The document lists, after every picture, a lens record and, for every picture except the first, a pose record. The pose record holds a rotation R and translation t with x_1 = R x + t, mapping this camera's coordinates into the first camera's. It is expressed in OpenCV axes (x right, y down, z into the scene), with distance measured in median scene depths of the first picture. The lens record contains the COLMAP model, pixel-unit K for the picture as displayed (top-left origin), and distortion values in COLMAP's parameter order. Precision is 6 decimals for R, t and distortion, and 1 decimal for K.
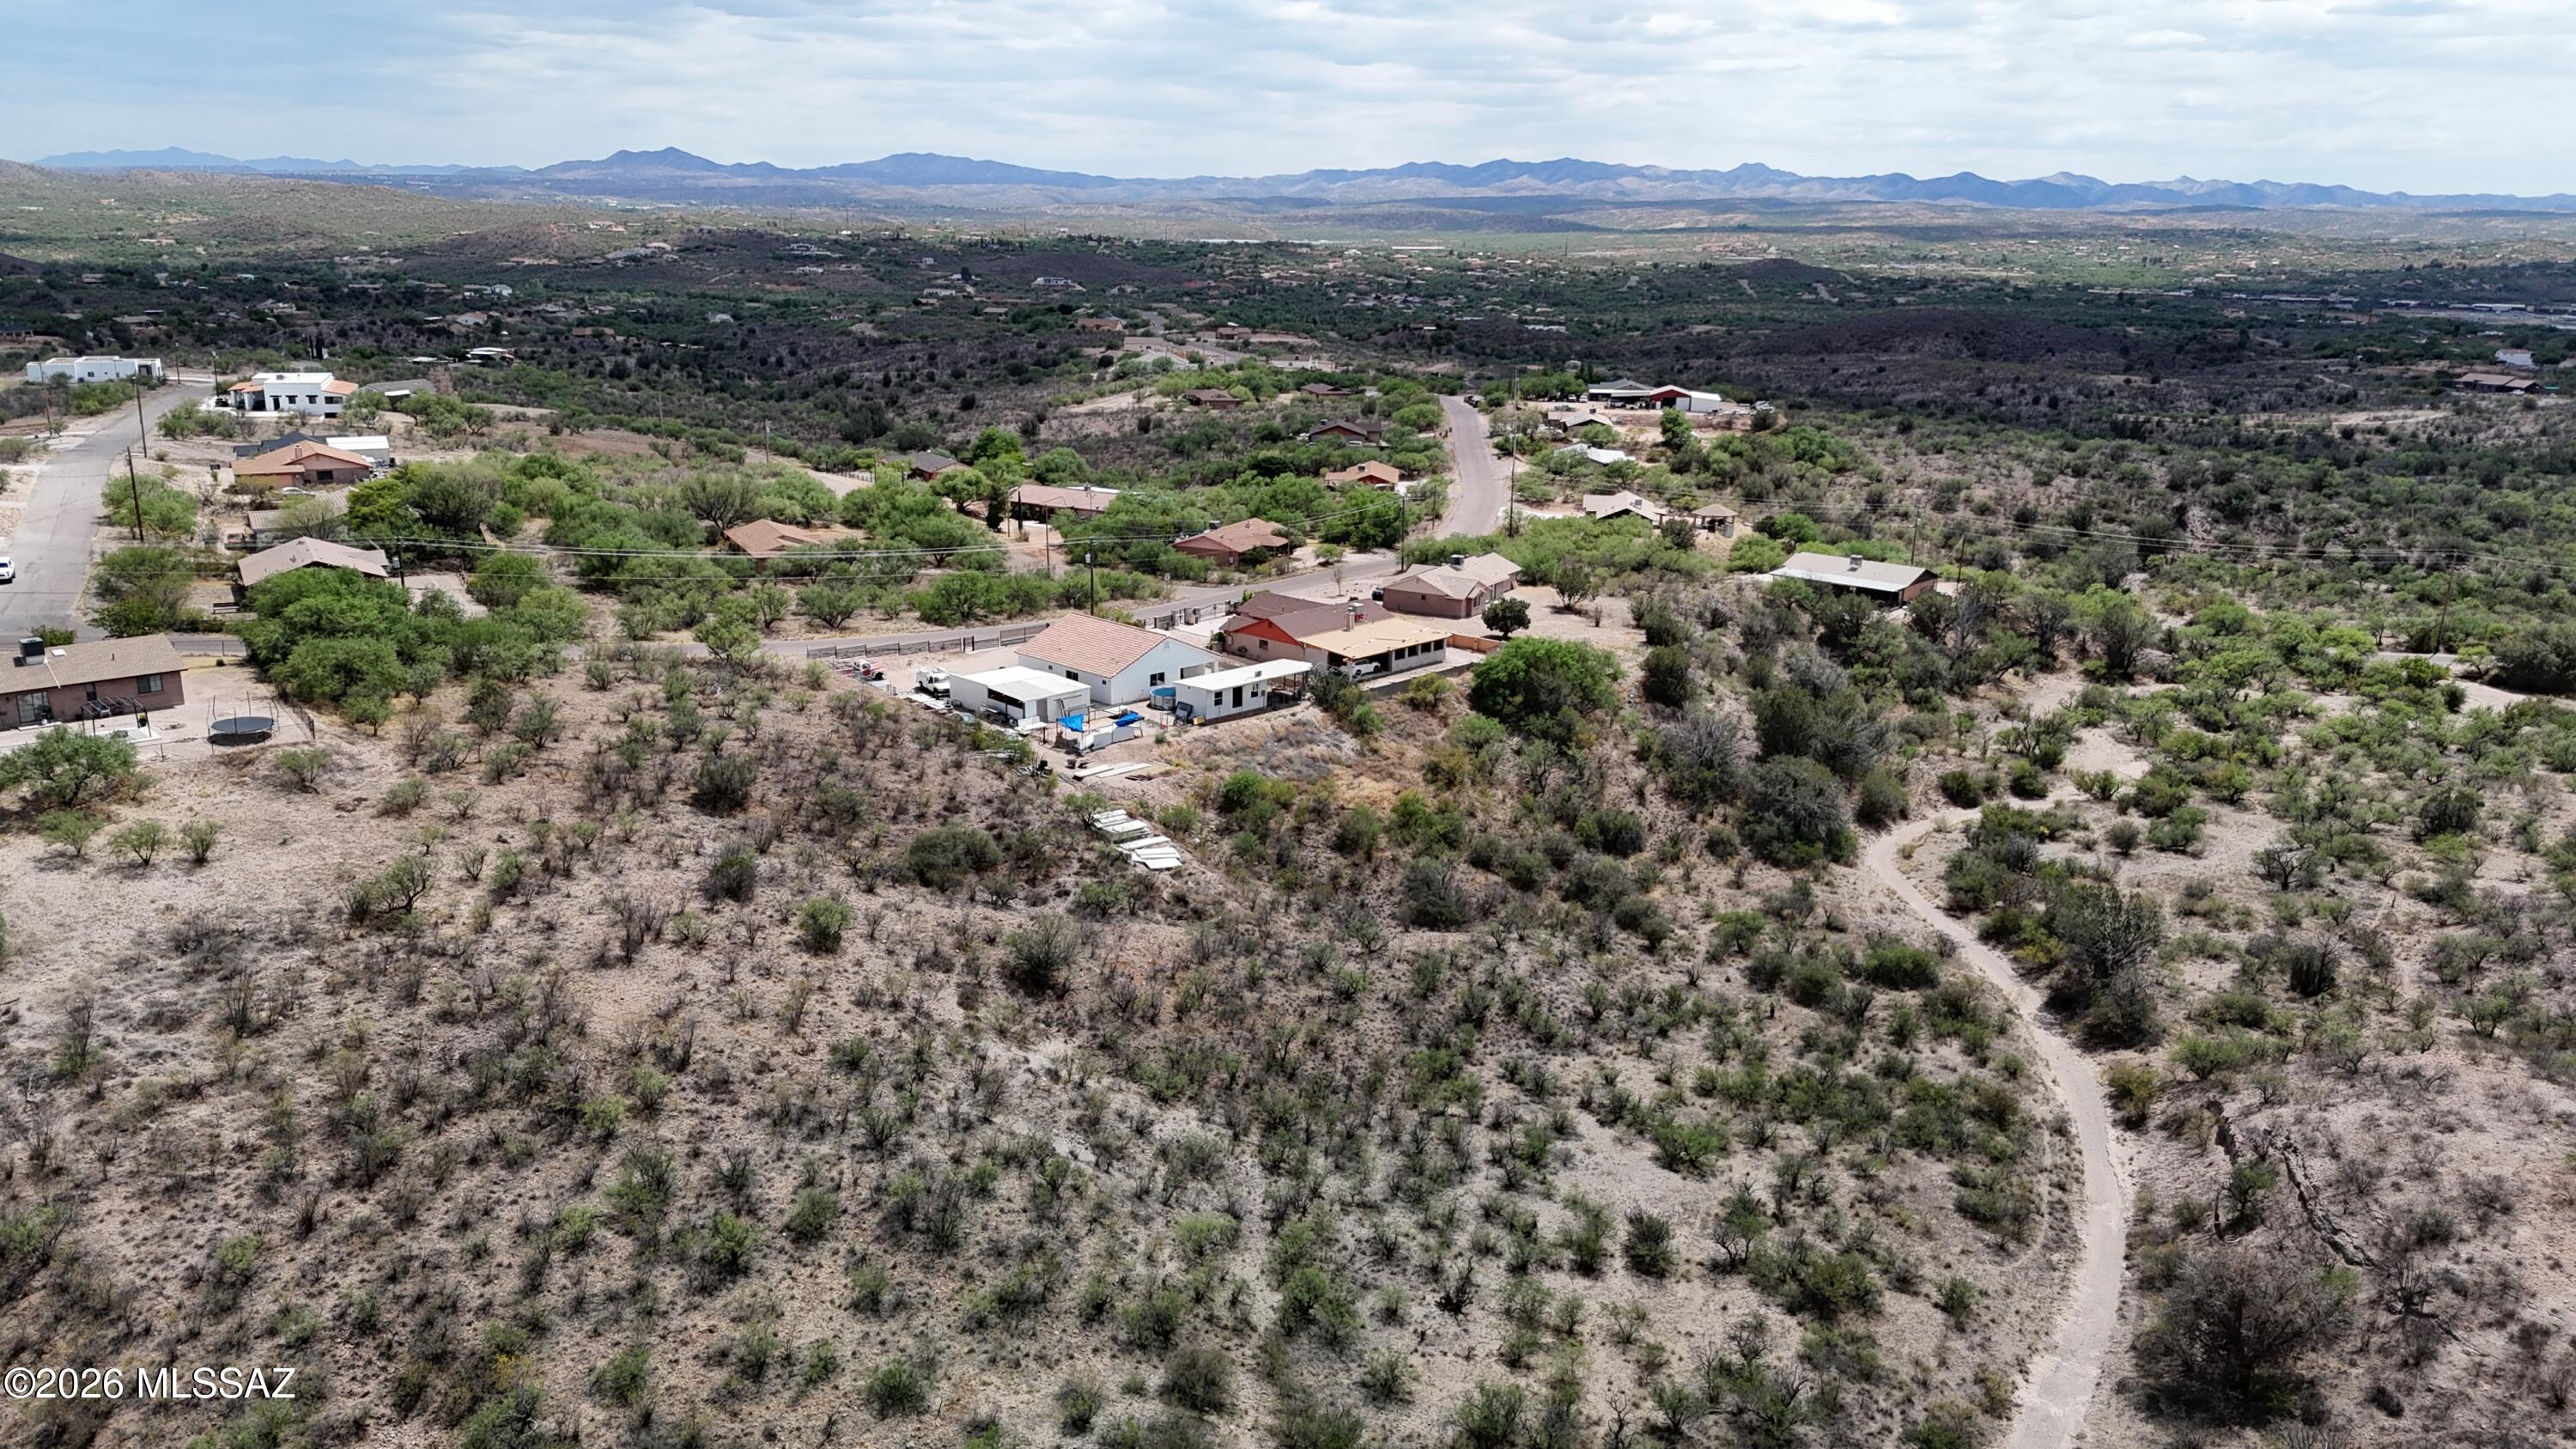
lens RADIAL K [[1884.1, 0, 1288.6], [0, 1884.1, 743.4], [0, 0, 1]] dist [0.060603, -0.054444]
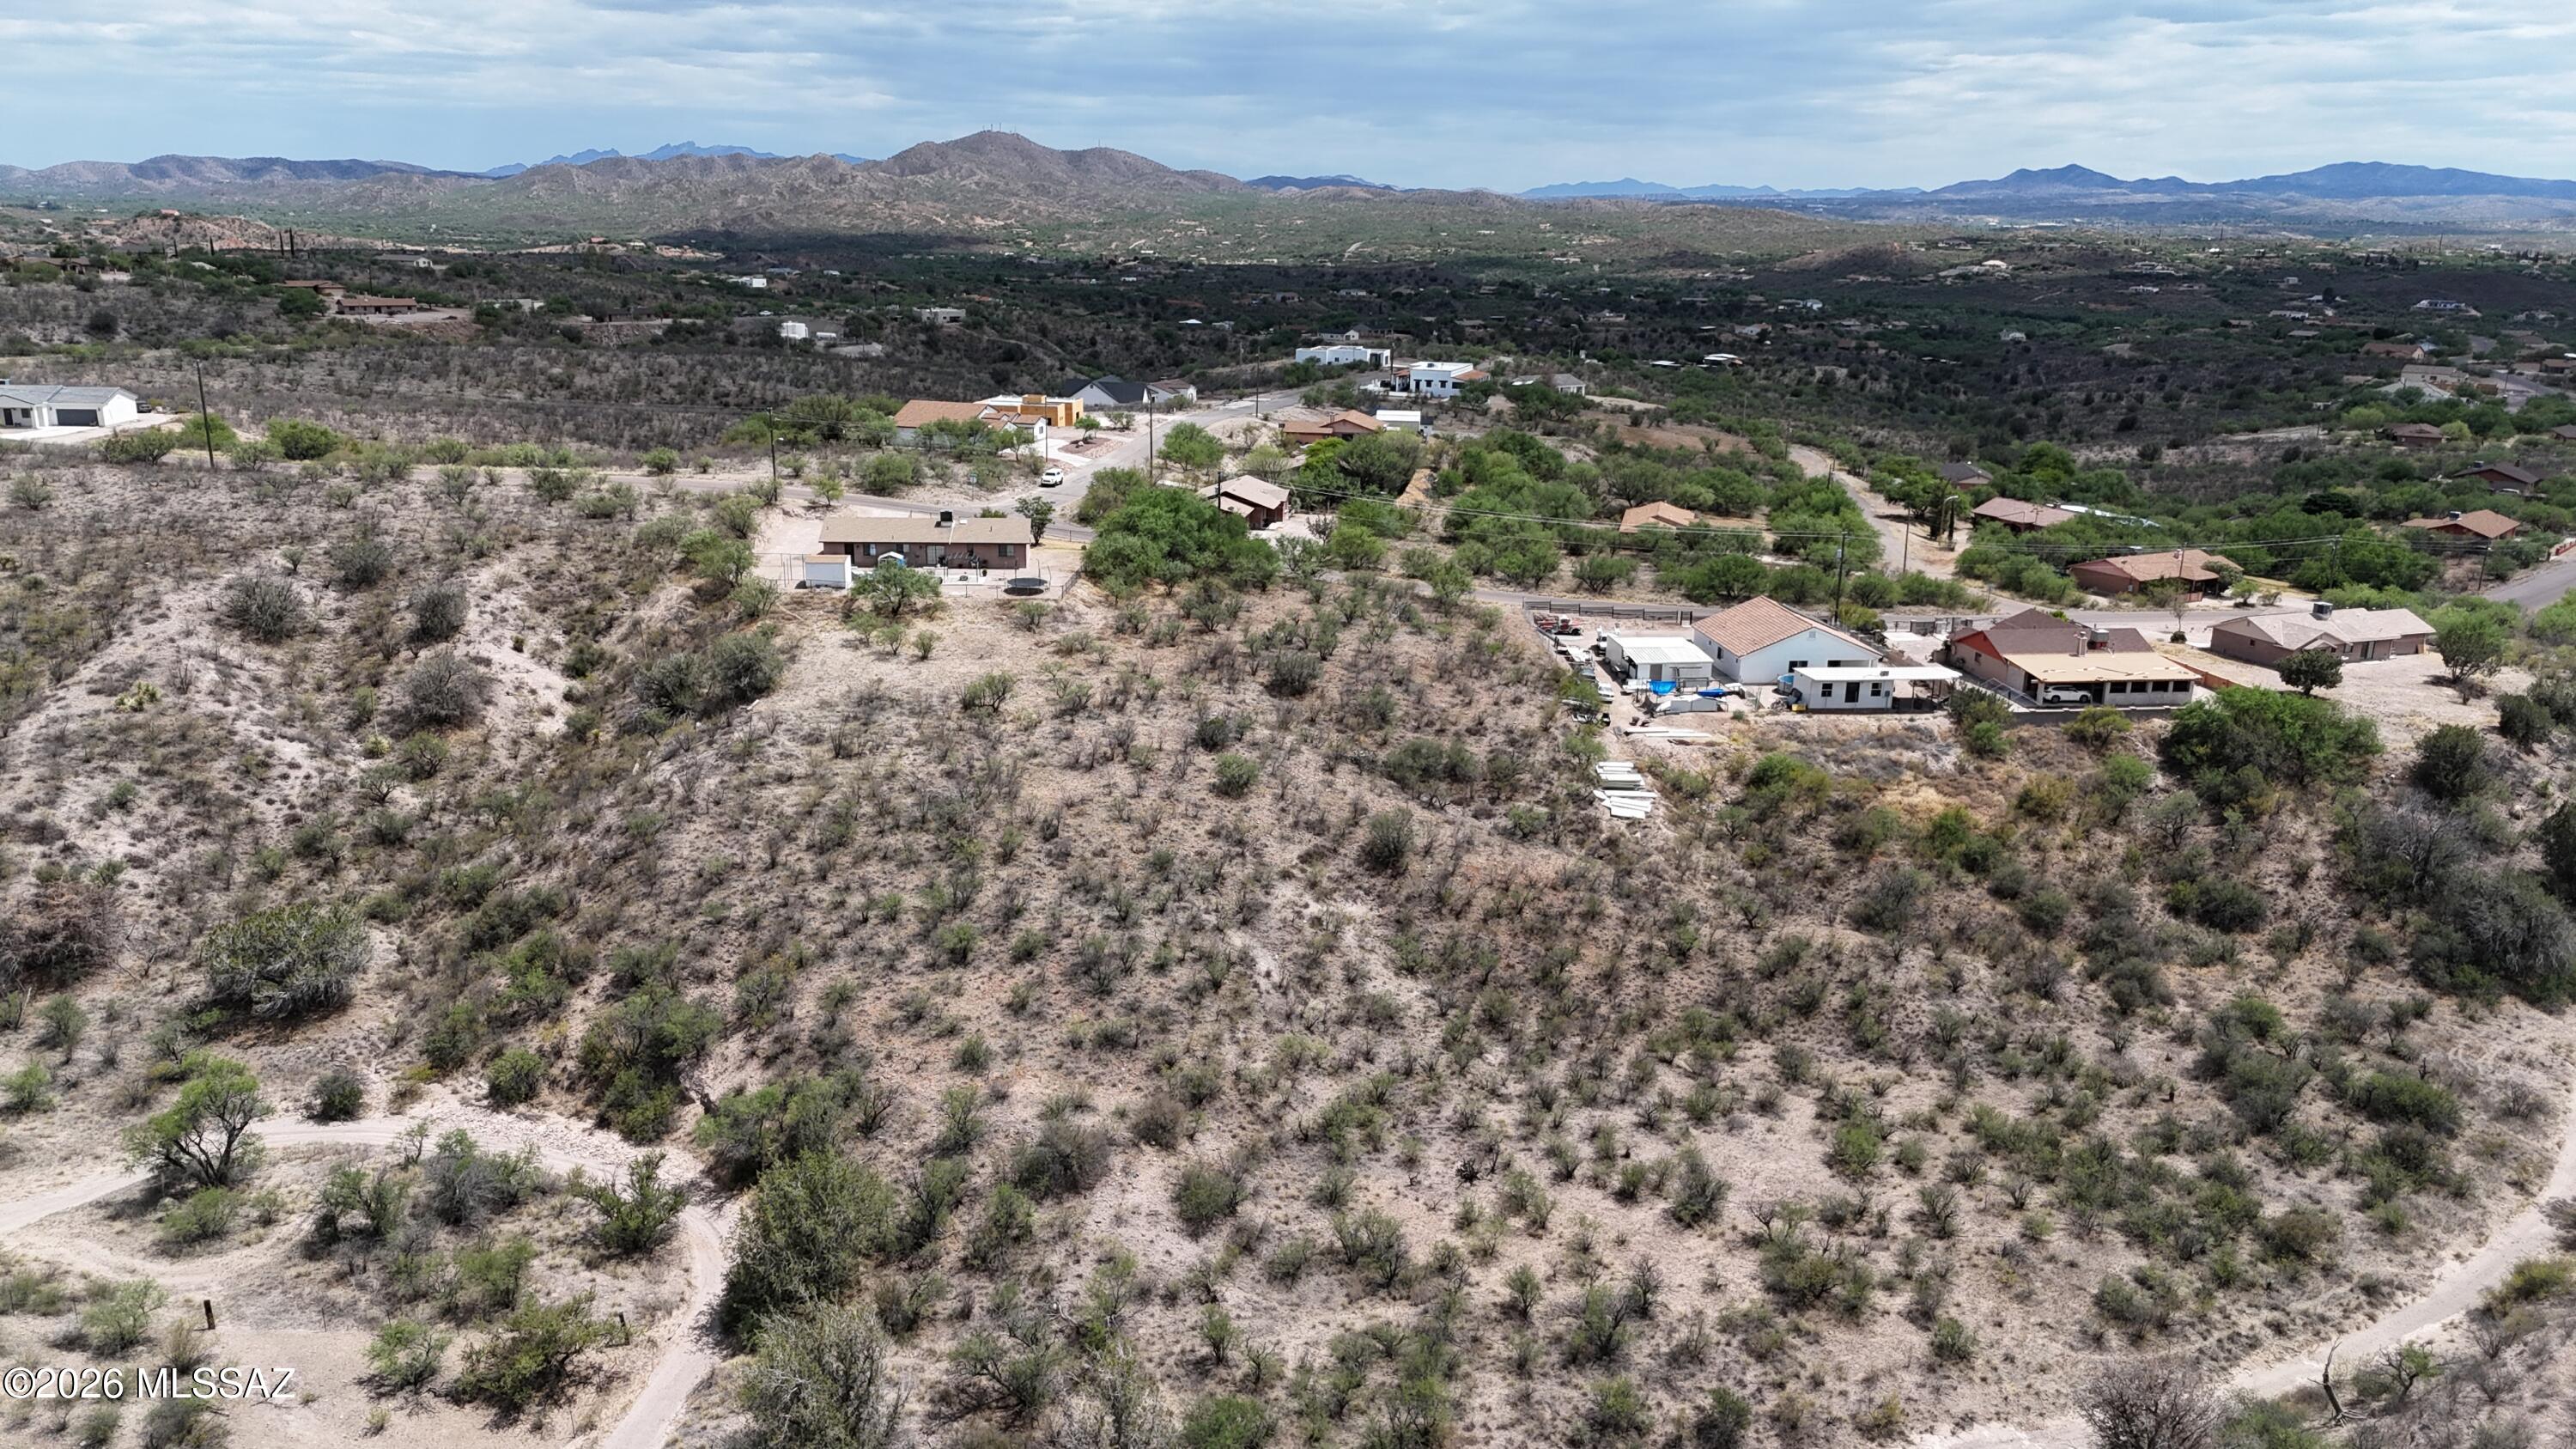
lens RADIAL K [[1884.1, 0, 1278.0], [0, 1884.1, 740.5], [0, 0, 1]] dist [0.060603, -0.054444]
pose [[0.775192, 0.165517, -0.609657, 0.173315], [-0.172193, 0.983885, 0.048170, 0.002317], [0.607805, 0.067638, 0.791200, 0.007047]]
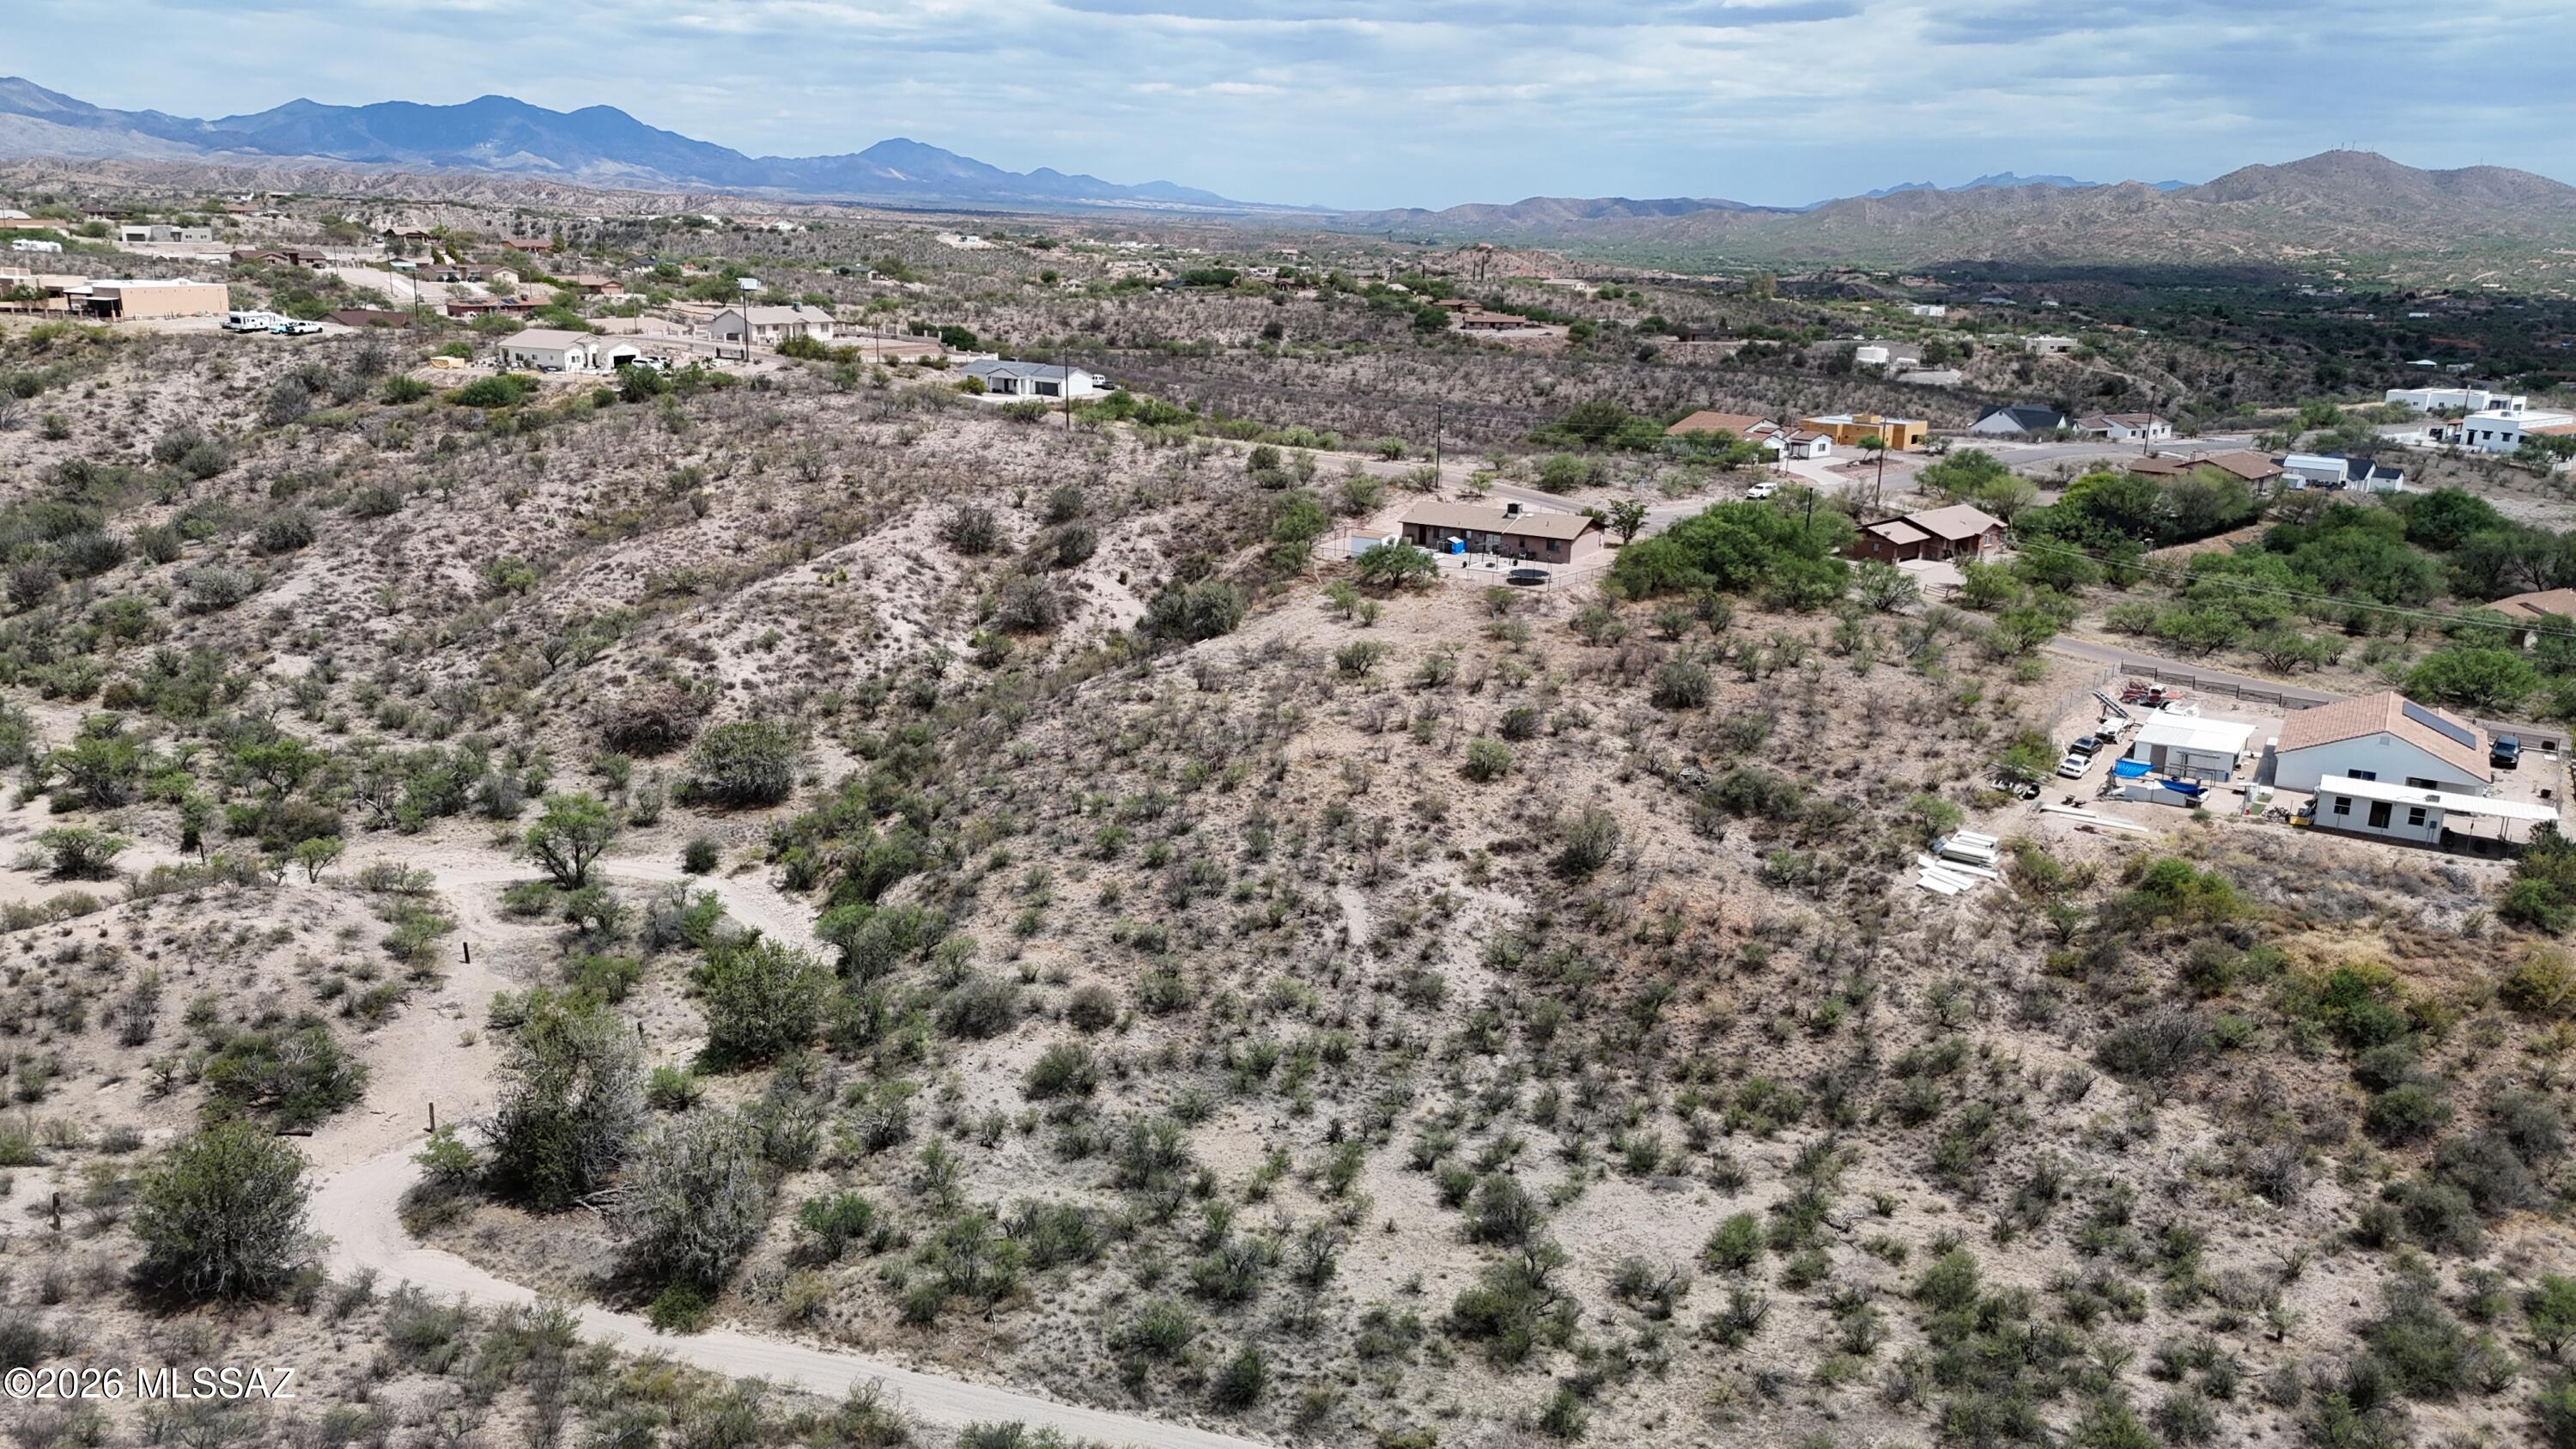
lens RADIAL K [[1884.1, 0, 1272.9], [0, 1884.1, 734.2], [0, 0, 1]] dist [0.060603, -0.054444]
pose [[0.241696, 0.241436, -0.939836, 0.297258], [-0.273038, 0.946340, 0.172891, -0.033341], [0.931146, 0.214824, 0.294647, 0.154826]]
